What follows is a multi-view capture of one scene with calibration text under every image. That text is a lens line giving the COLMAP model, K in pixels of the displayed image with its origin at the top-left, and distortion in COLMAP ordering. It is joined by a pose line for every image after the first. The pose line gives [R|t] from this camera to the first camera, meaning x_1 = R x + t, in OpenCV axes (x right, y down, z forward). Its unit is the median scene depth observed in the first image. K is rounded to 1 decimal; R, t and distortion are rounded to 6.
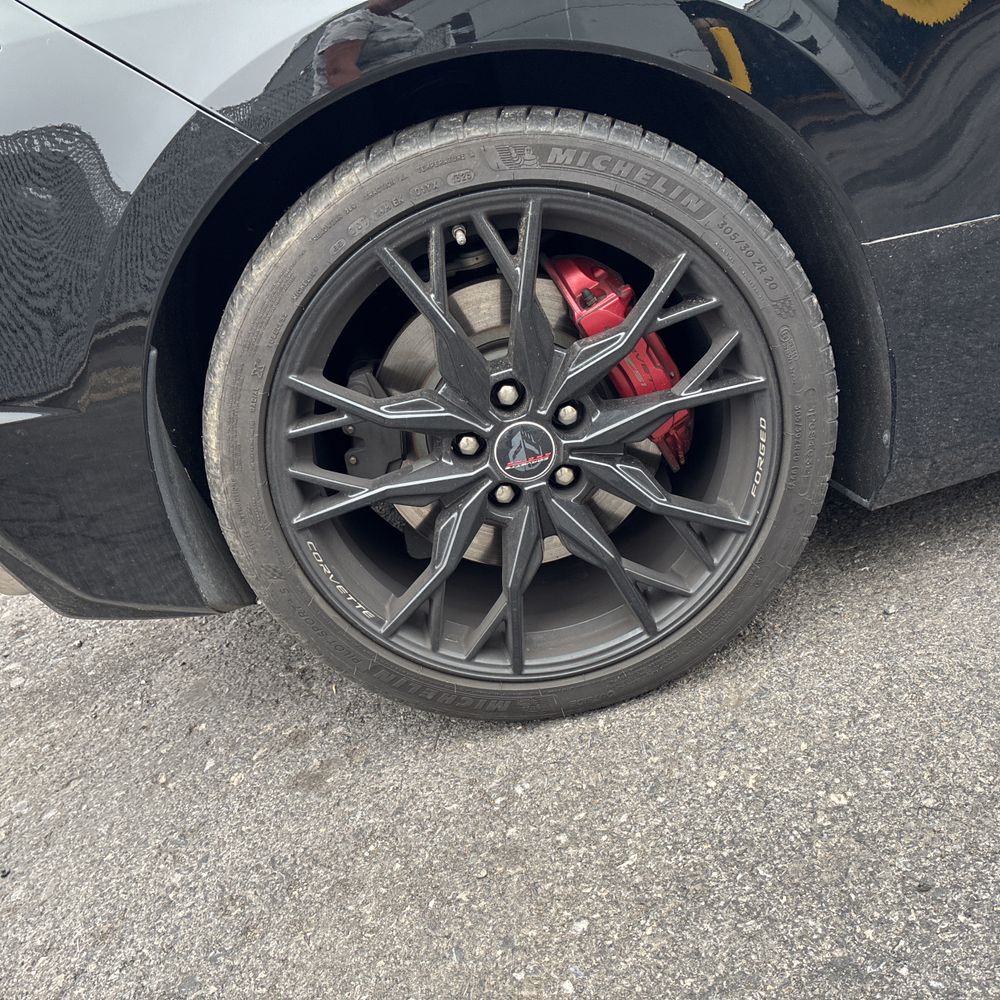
lens RADIAL K [[1016.3, 0, 481.8], [0, 1016.3, 516.1], [0, 0, 1]] dist [0.022146, 0.000000]
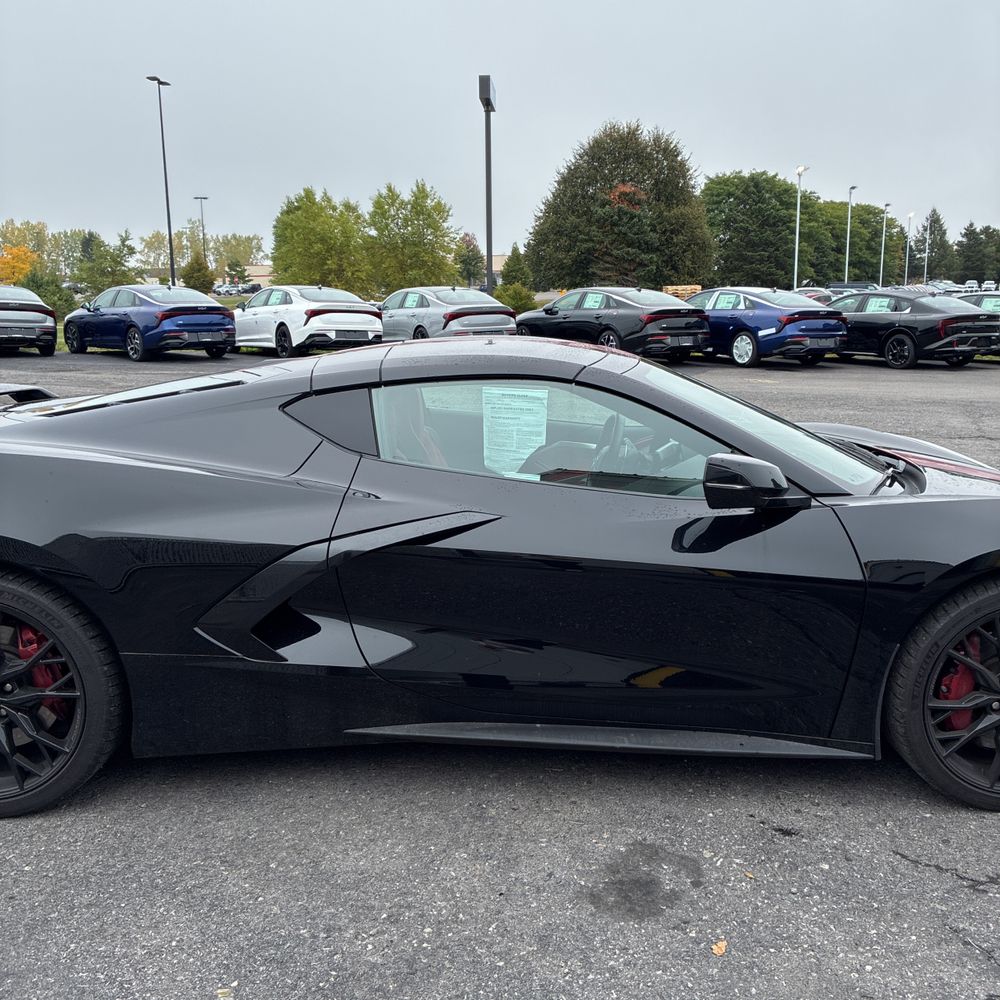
lens RADIAL K [[1016.3, 0, 509.5], [0, 1016.3, 497.8], [0, 0, 1]] dist [0.022146, 0.000000]
pose [[0.968543, 0.248710, 0.008220, 1.112887], [-0.242534, 0.950856, -0.192484, -0.352510], [-0.055689, 0.184435, 0.981266, -1.532531]]
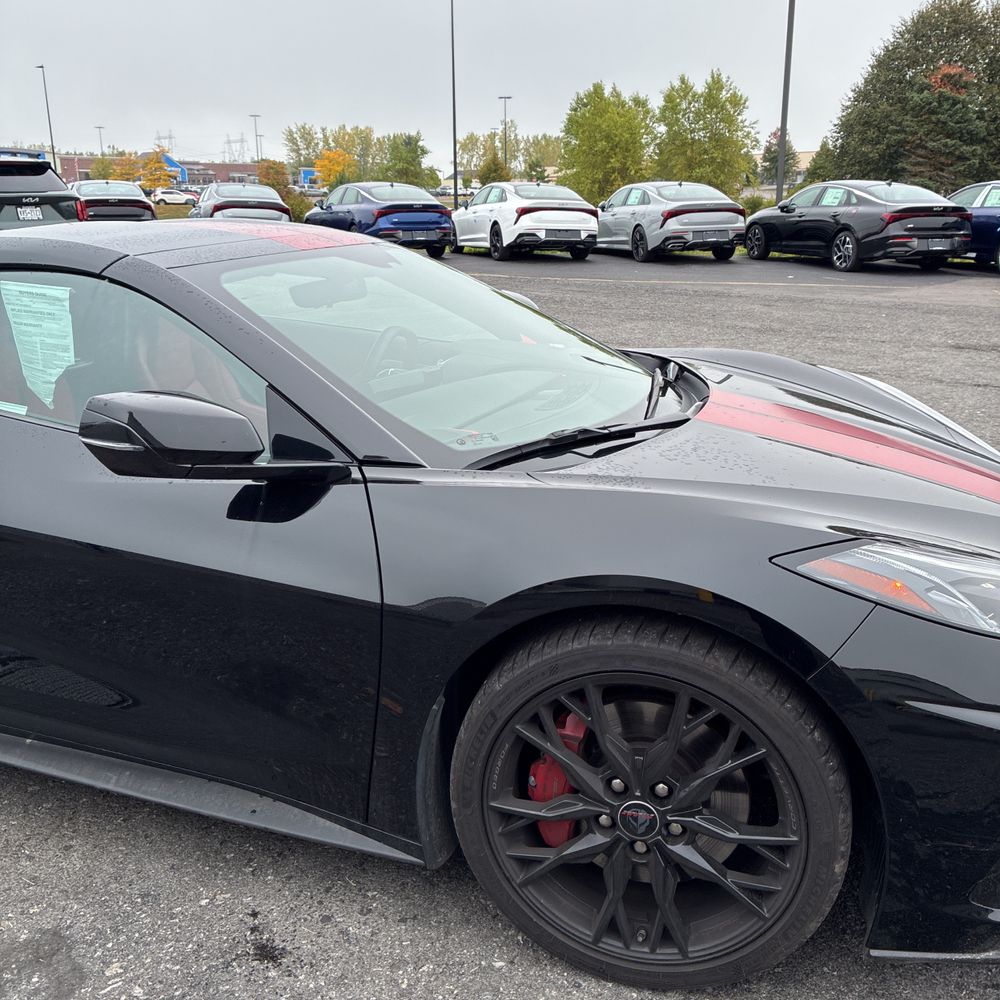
lens RADIAL K [[1016.3, 0, 502.0], [0, 1016.3, 489.6], [0, 0, 1]] dist [0.022146, 0.000000]
pose [[0.915091, 0.323676, -0.240503, 2.450852], [-0.339994, 0.939994, -0.028572, -1.000371], [0.216824, 0.107916, 0.970228, -0.657693]]
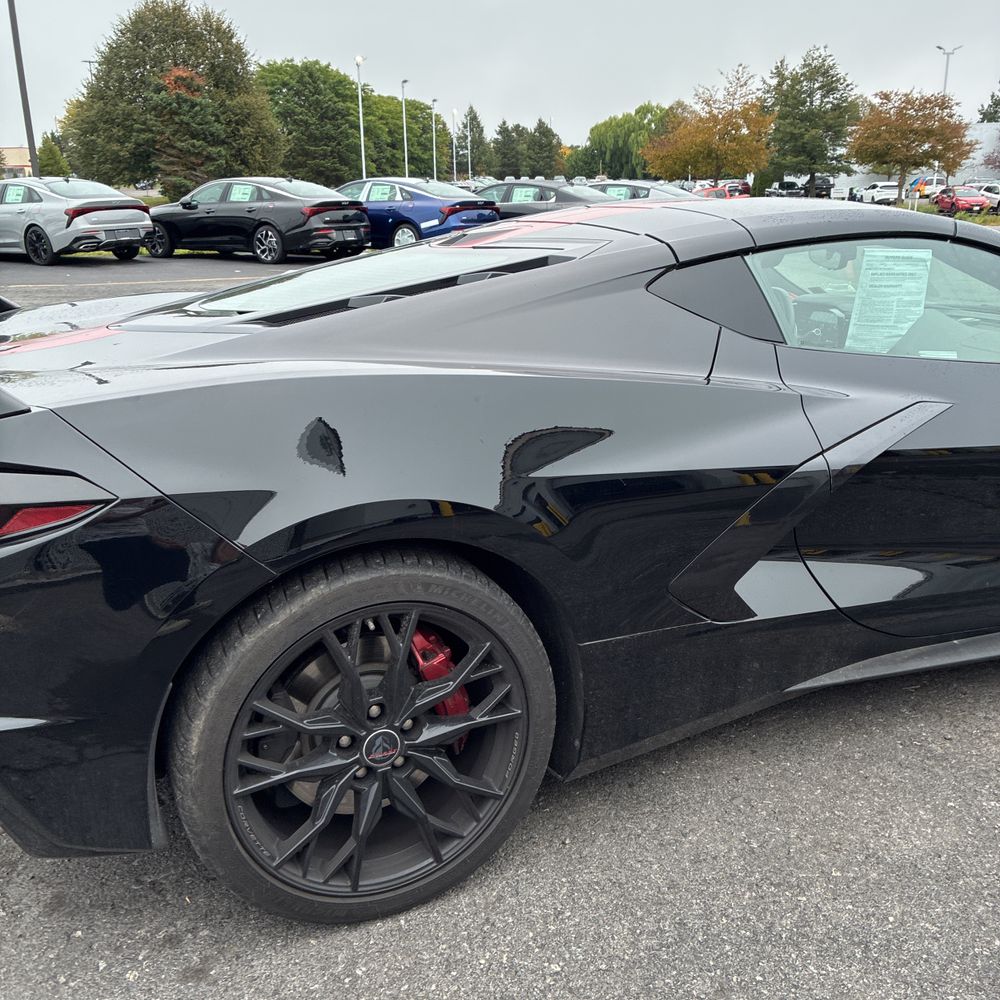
lens RADIAL K [[1016.3, 0, 494.7], [0, 1016.3, 509.7], [0, 0, 1]] dist [0.022146, 0.000000]
pose [[0.908065, 0.120853, 0.401014, -0.482617], [-0.064099, 0.986286, -0.152087, -0.200385], [-0.413895, 0.112400, 0.903359, -0.563341]]
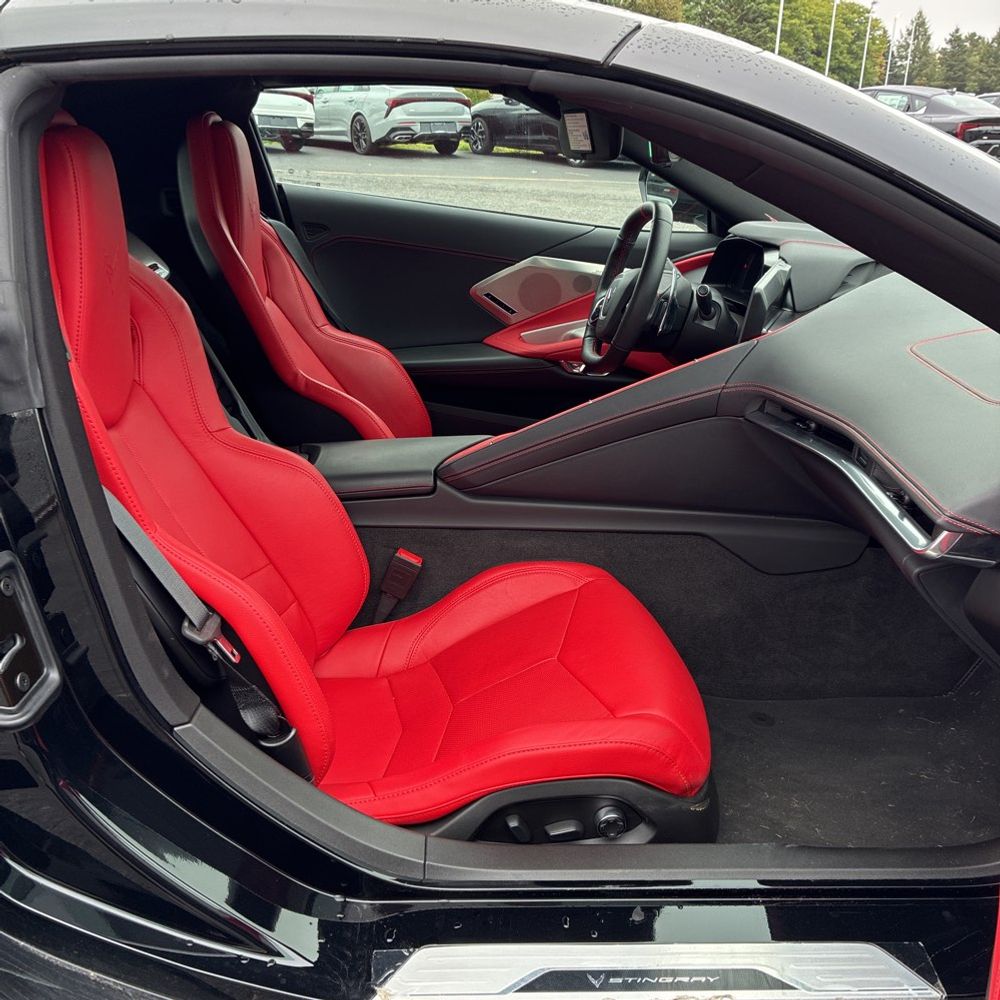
lens RADIAL K [[1016.3, 0, 502.0], [0, 1016.3, 507.1], [0, 0, 1]] dist [0.022146, 0.000000]
pose [[0.961800, 0.257362, 0.093308, 1.156170], [-0.256361, 0.966313, -0.022770, -0.788406], [-0.096025, -0.002020, 0.995377, 0.128577]]
